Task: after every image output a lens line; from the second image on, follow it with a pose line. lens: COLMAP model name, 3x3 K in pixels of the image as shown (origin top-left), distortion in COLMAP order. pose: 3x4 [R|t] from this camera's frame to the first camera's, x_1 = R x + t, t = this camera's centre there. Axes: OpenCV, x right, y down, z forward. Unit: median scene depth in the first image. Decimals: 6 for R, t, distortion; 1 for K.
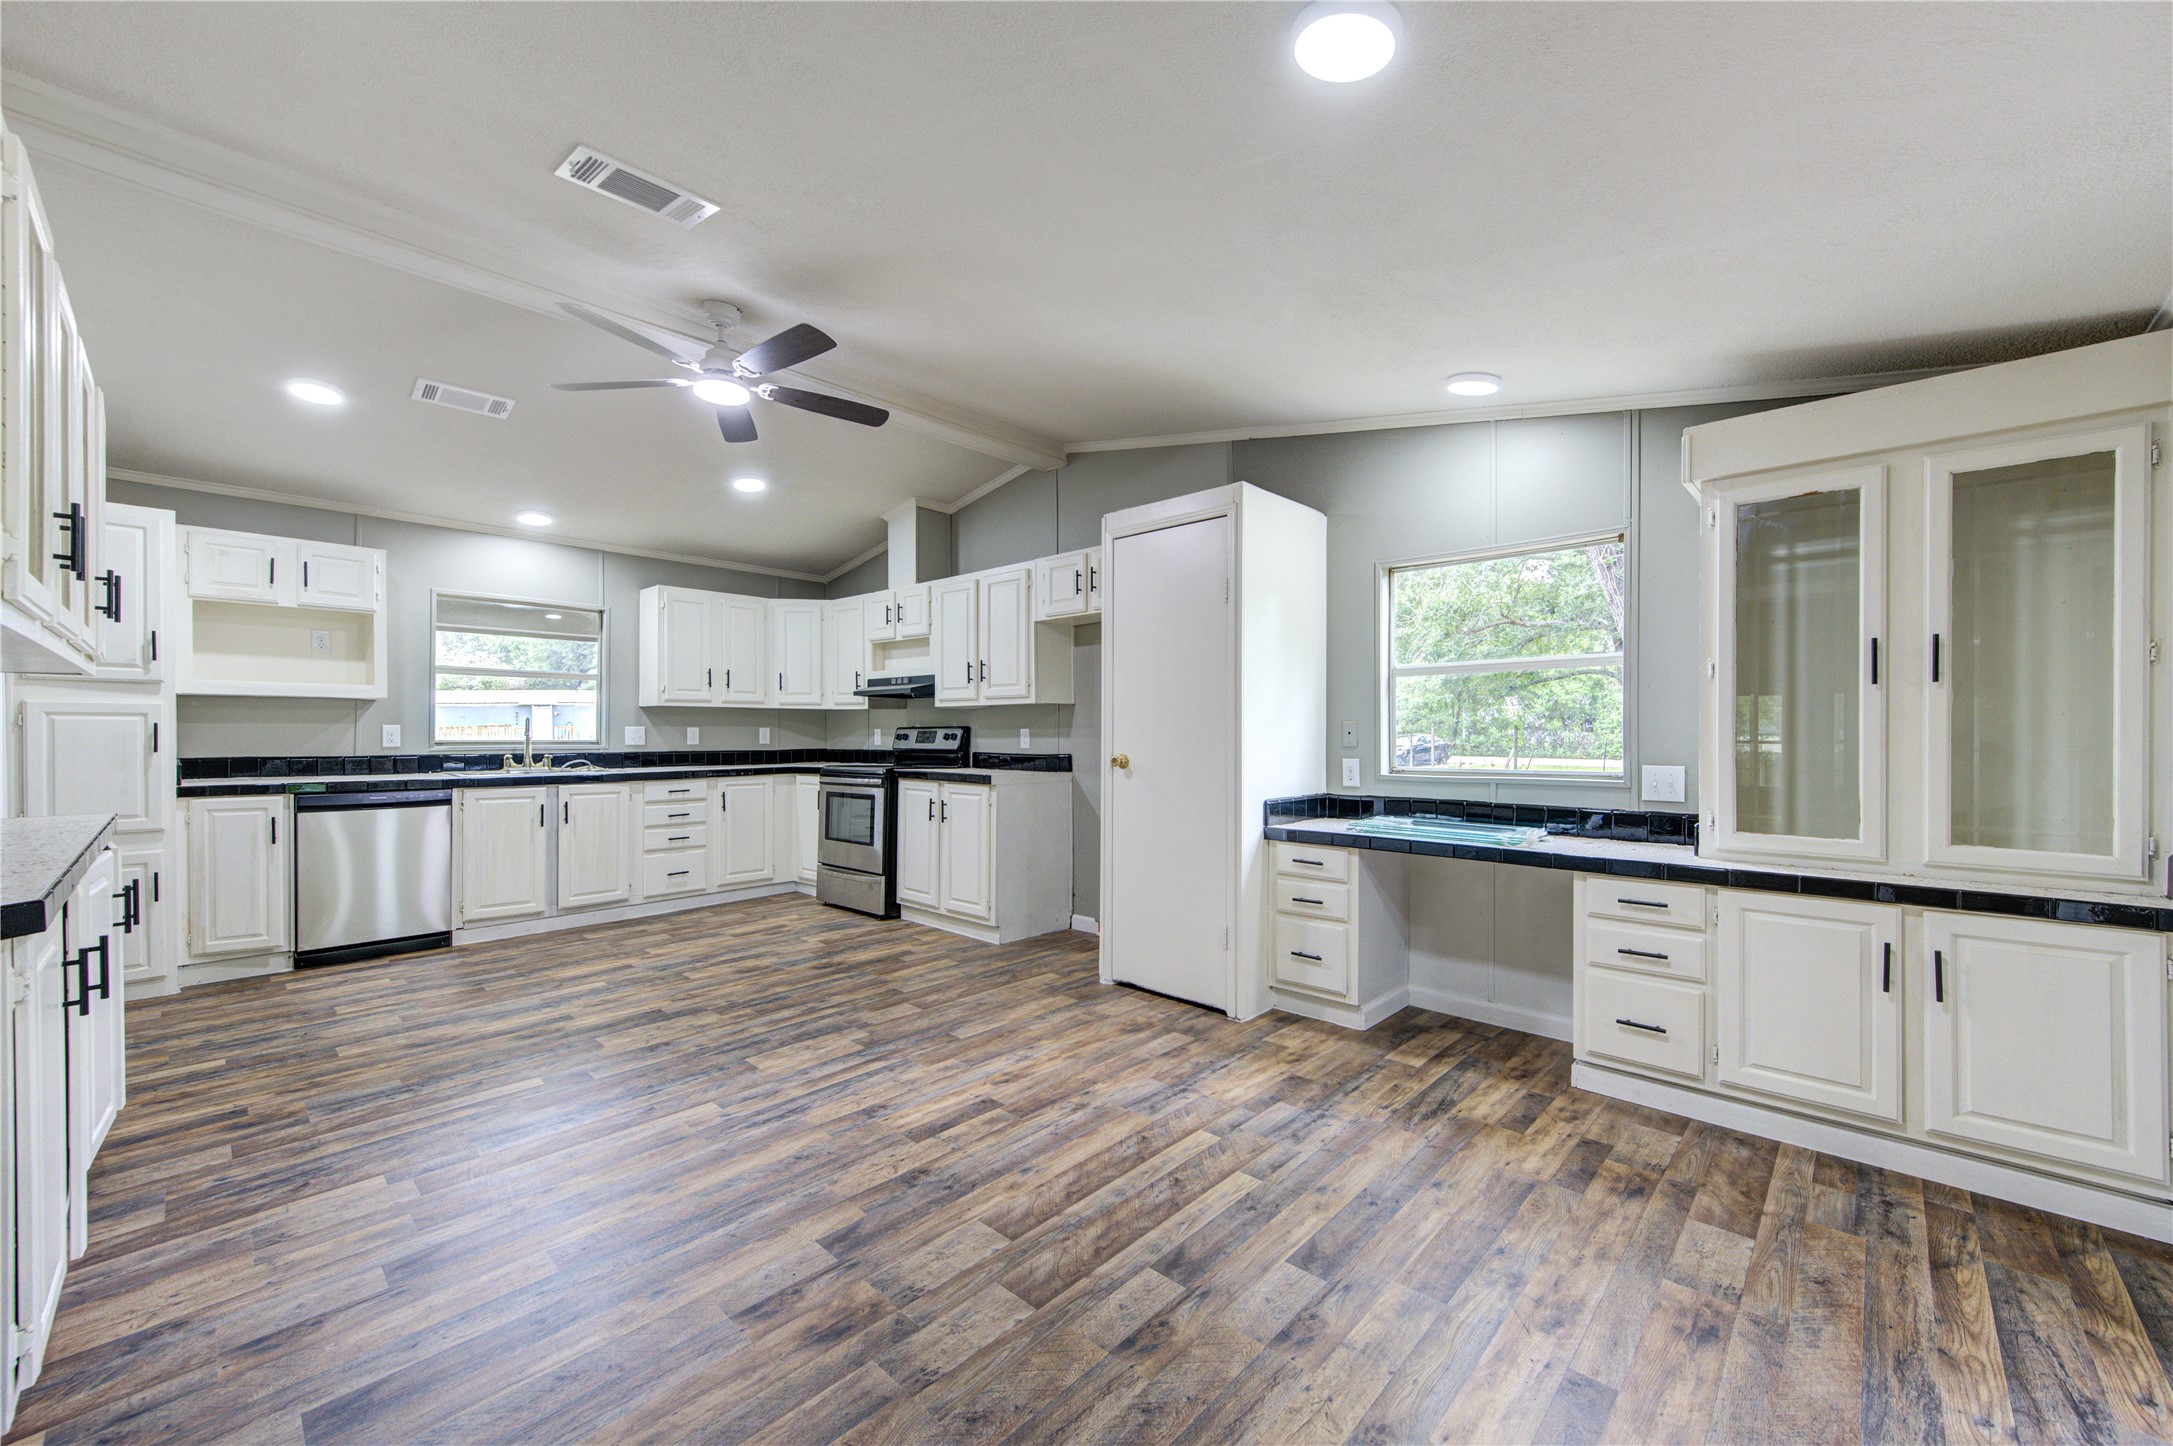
lens RADIAL K [[866.9, 0, 1115.5], [0, 866.9, 732.3], [0, 0, 1]] dist [0.011733, -0.001925]
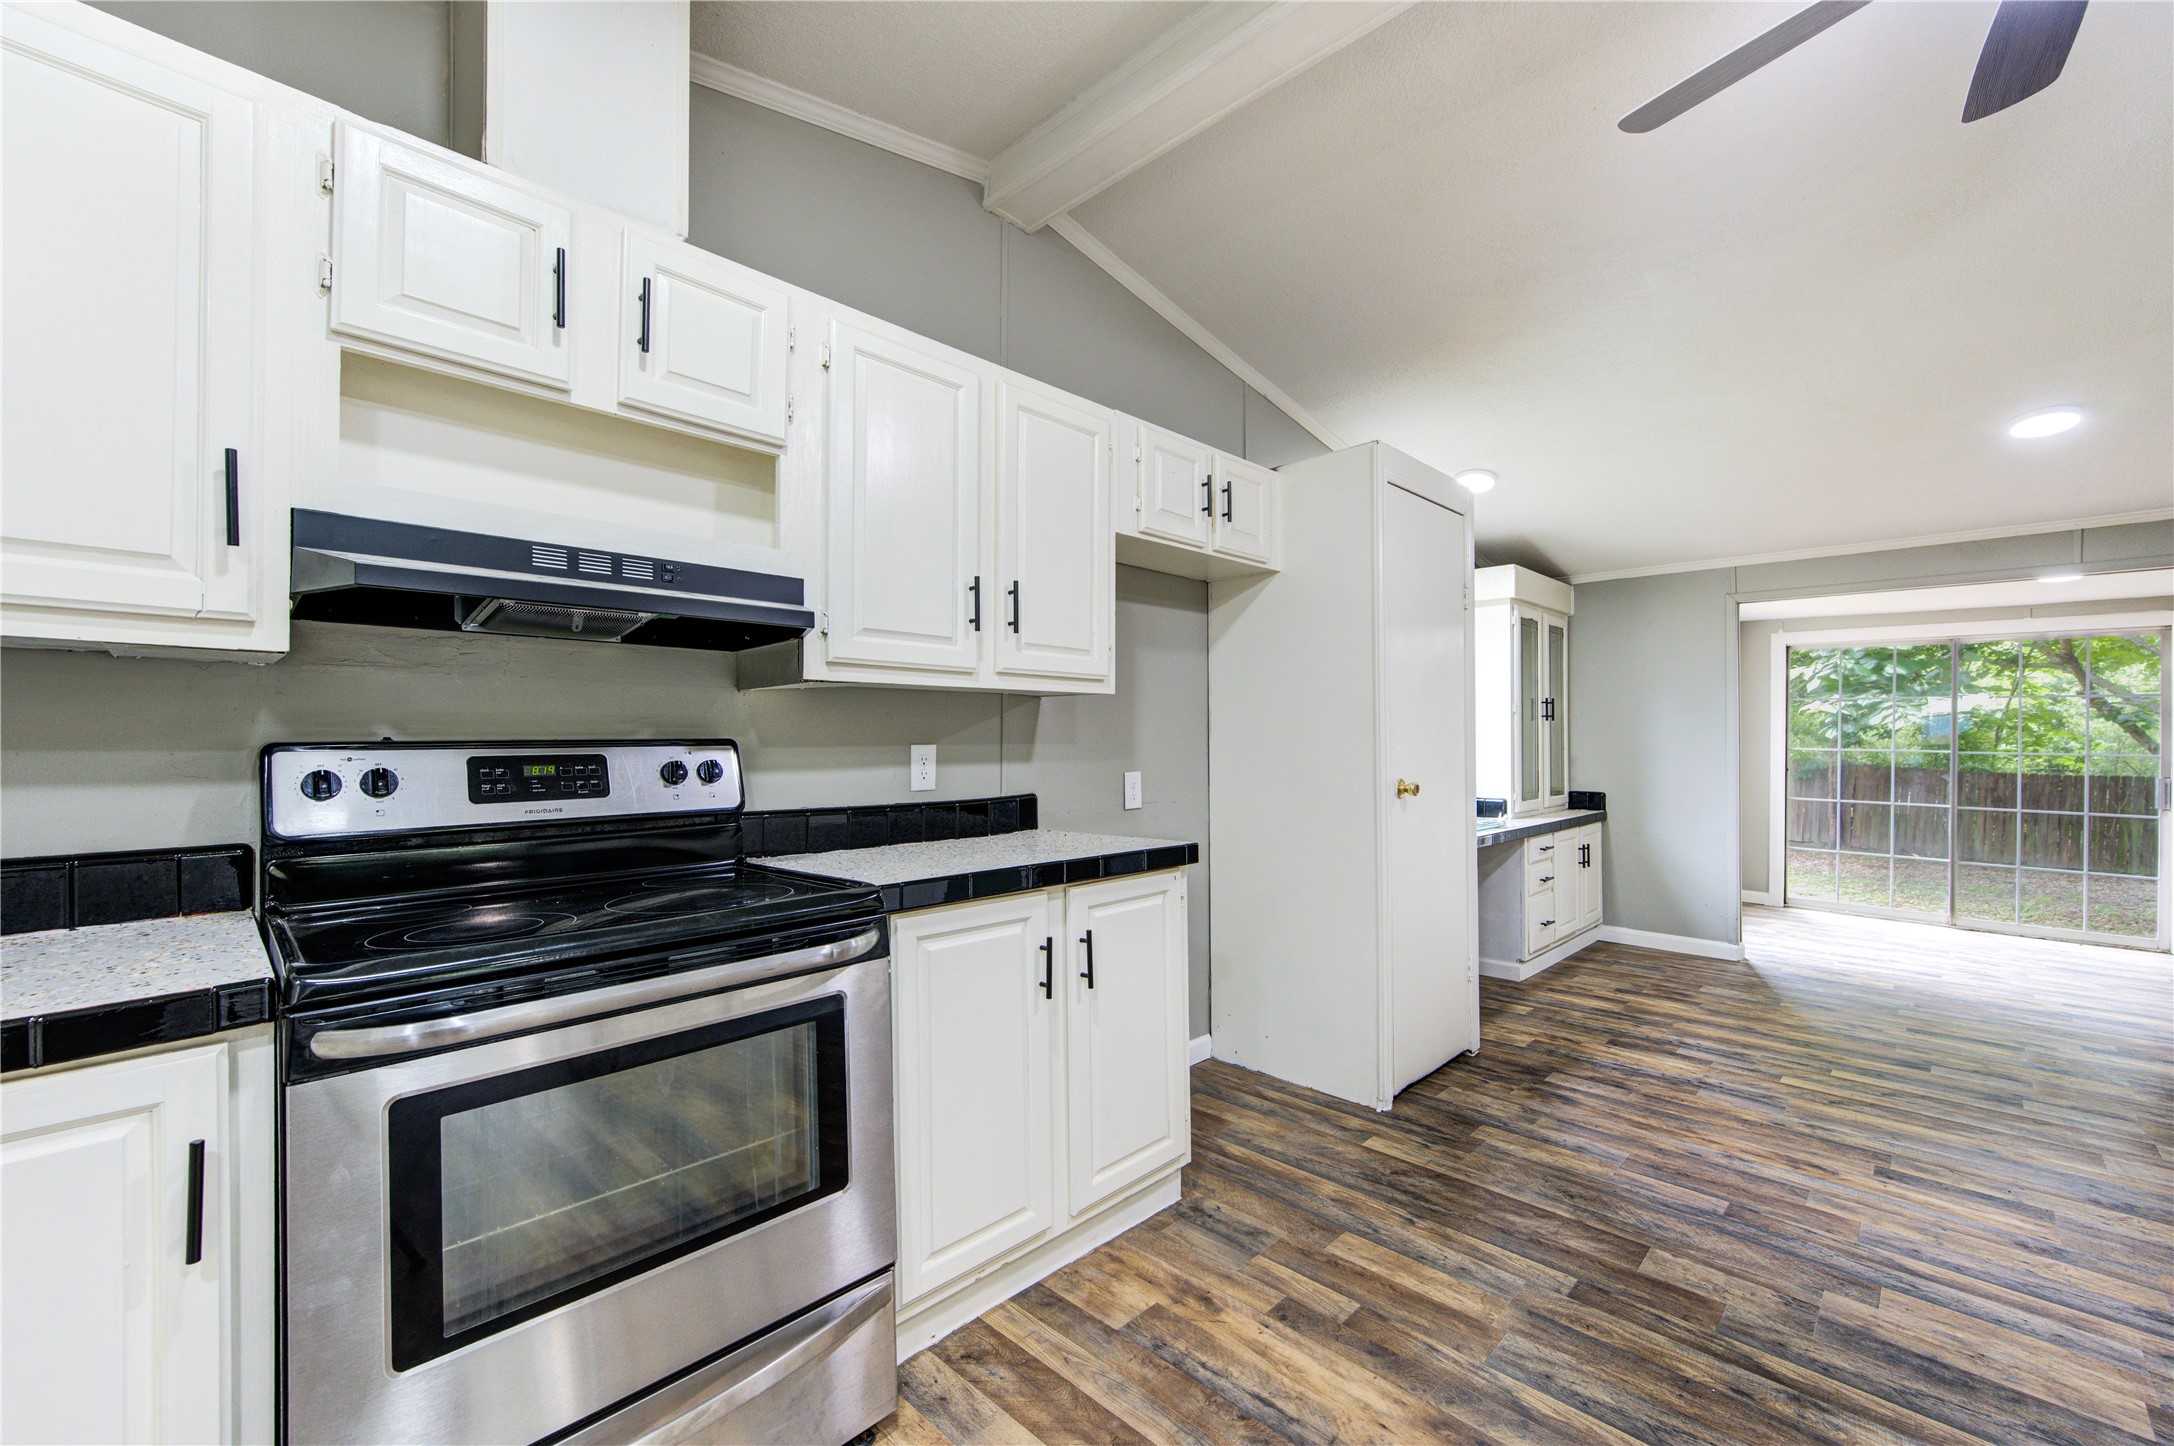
lens RADIAL K [[867.3, 0, 1080.1], [0, 867.3, 736.2], [0, 0, 1]] dist [0.011733, -0.001925]
pose [[0.034905, 0.007024, 0.999366, -0.684315], [0.001853, 0.999973, -0.007093, -0.007412], [-0.999389, 0.002100, 0.034891, 1.149488]]
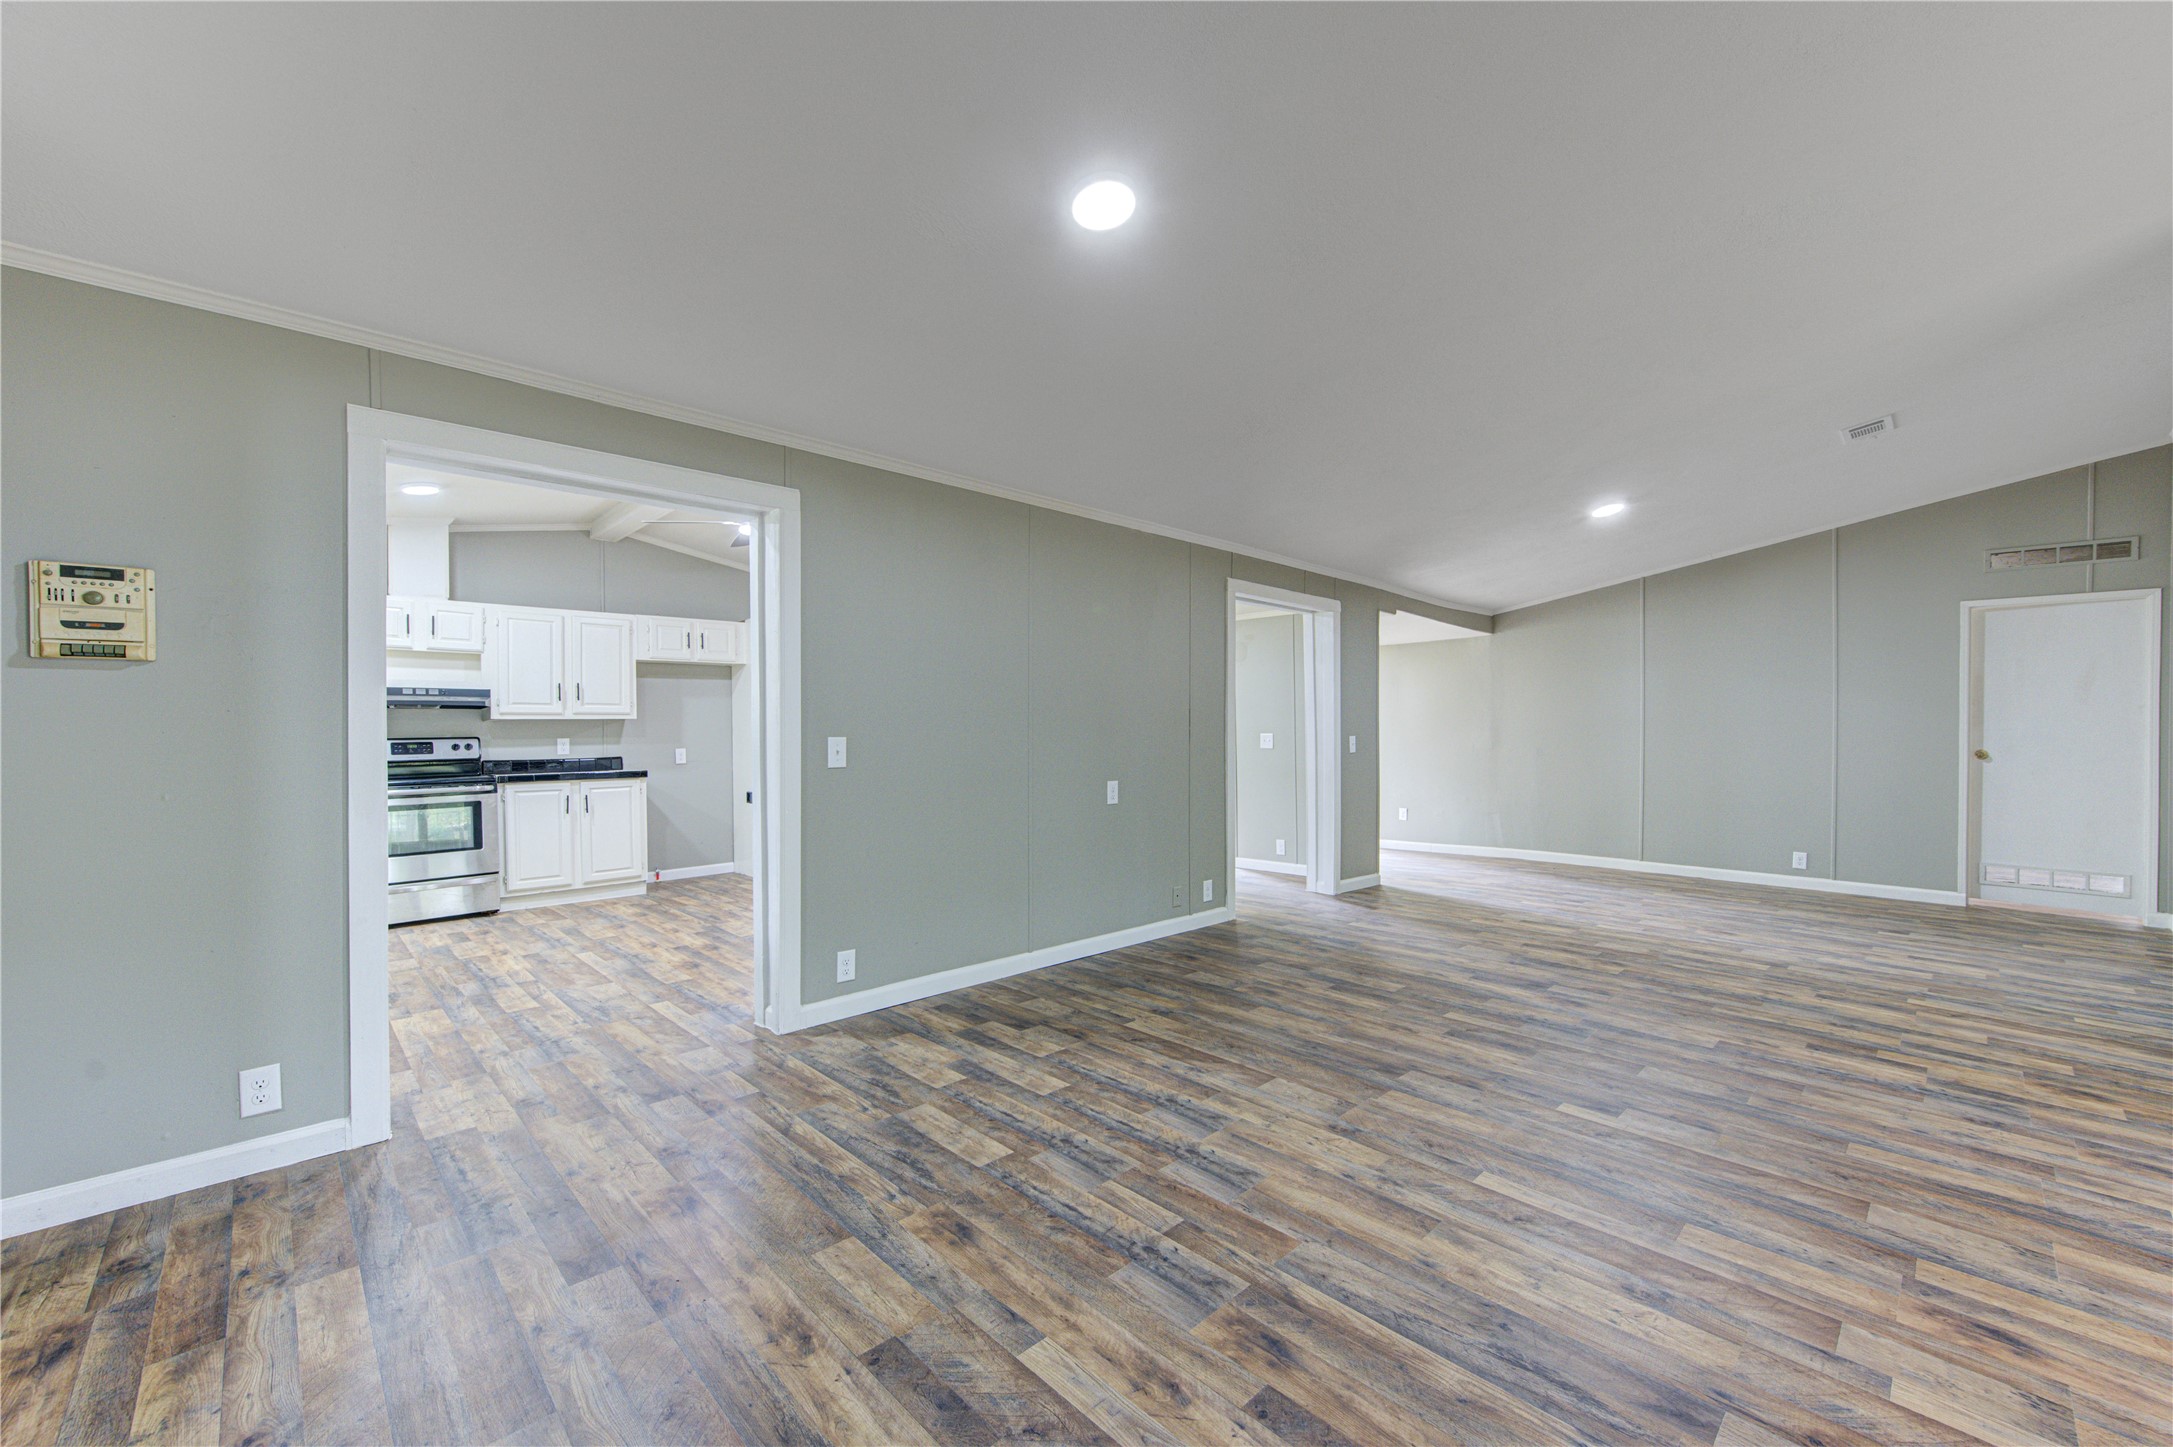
lens RADIAL K [[870.5, 0, 1076.1], [0, 870.5, 737.9], [0, 0, 1]] dist [0.004542, -0.000384]
pose [[0.060202, -0.004663, 0.998175, -1.650636], [0.014308, 0.999890, 0.003808, 0.001220], [-0.998084, 0.014053, 0.060262, 0.245179]]
